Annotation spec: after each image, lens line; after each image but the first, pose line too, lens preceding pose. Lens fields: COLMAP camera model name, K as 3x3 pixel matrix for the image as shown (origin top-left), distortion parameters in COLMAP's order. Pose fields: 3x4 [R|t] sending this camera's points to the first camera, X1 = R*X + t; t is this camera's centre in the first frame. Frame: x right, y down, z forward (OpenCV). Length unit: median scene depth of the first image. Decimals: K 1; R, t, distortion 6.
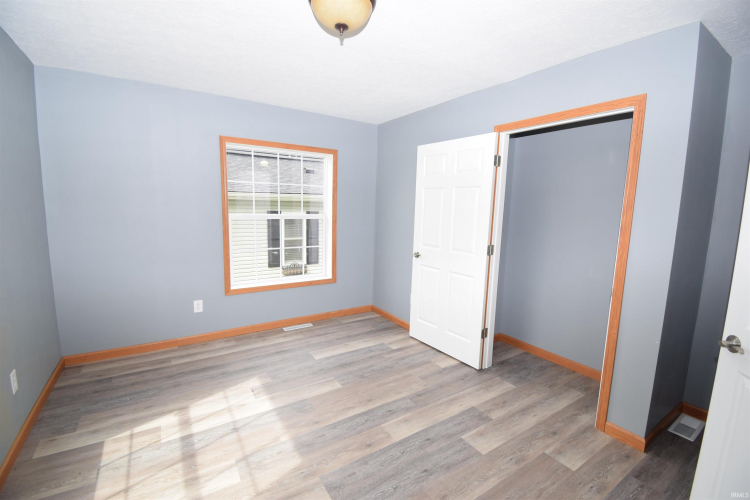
lens RADIAL K [[326.0, 0, 371.5], [0, 326.0, 246.1], [0, 0, 1]] dist [-0.007037, -0.010080]
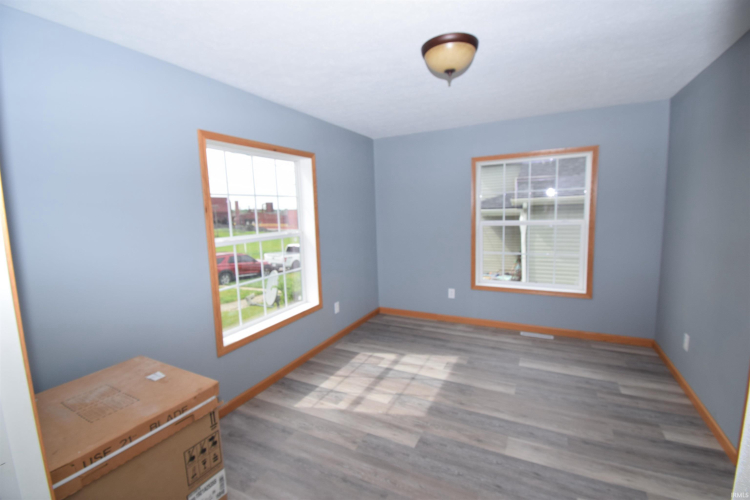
lens RADIAL K [[326.0, 0, 375.5], [0, 326.0, 247.3], [0, 0, 1]] dist [-0.007037, -0.010080]
pose [[0.505837, 0.064104, -0.860244, 0.562434], [-0.067199, 0.997133, 0.034791, -0.028211], [0.860008, 0.040209, 0.508694, 0.110126]]
